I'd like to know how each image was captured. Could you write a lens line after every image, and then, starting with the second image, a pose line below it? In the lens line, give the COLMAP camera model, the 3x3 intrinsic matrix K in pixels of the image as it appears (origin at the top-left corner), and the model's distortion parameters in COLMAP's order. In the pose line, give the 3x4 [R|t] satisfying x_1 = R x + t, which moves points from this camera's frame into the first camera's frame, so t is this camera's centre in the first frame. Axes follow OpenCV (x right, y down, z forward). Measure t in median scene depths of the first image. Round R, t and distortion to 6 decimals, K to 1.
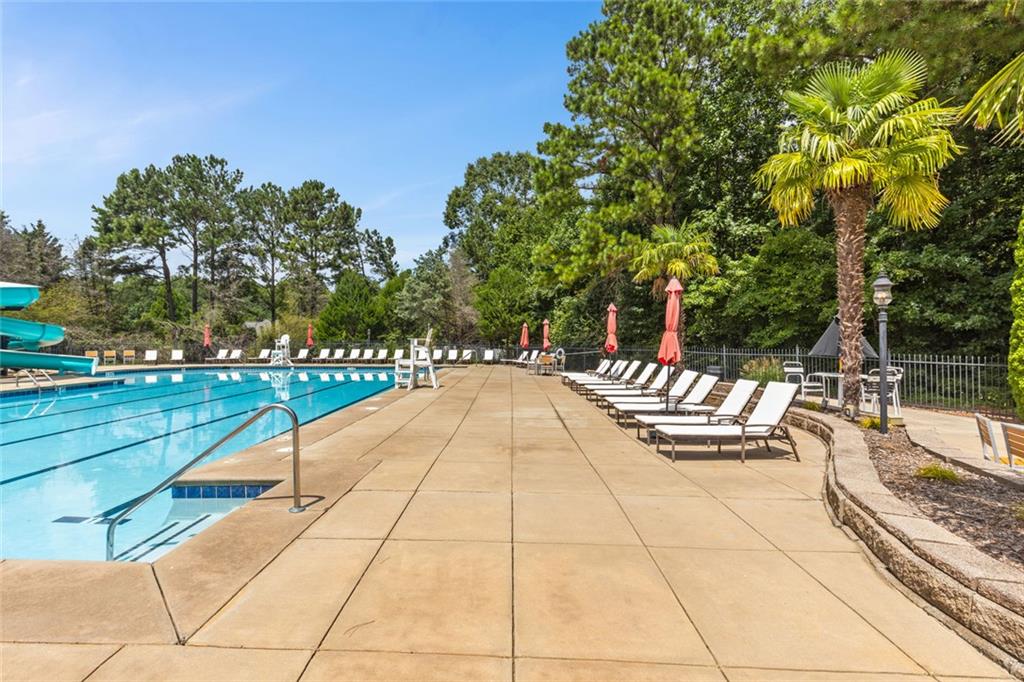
lens RADIAL K [[456.1, 0, 495.9], [0, 456.1, 339.3], [0, 0, 1]] dist [0.000063, -0.000055]
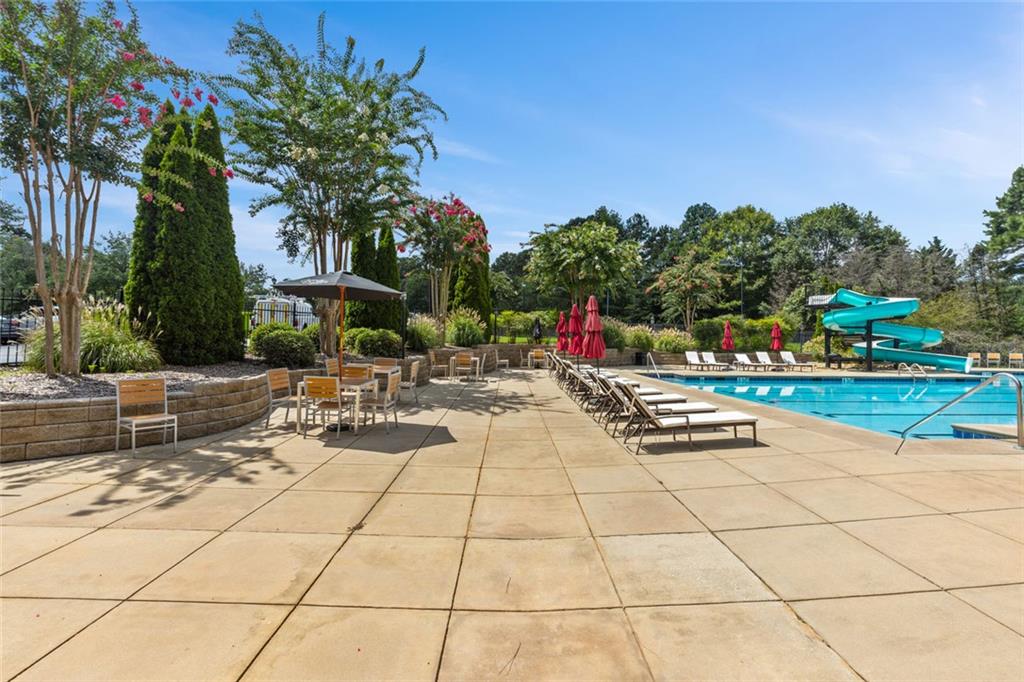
lens RADIAL K [[456.1, 0, 495.9], [0, 456.1, 339.3], [0, 0, 1]] dist [0.000063, -0.000055]
pose [[-0.001214, -0.010697, -0.999942, 0.134751], [-0.004725, 0.999932, -0.010691, 0.008156], [0.999988, 0.004711, -0.001264, -0.085127]]
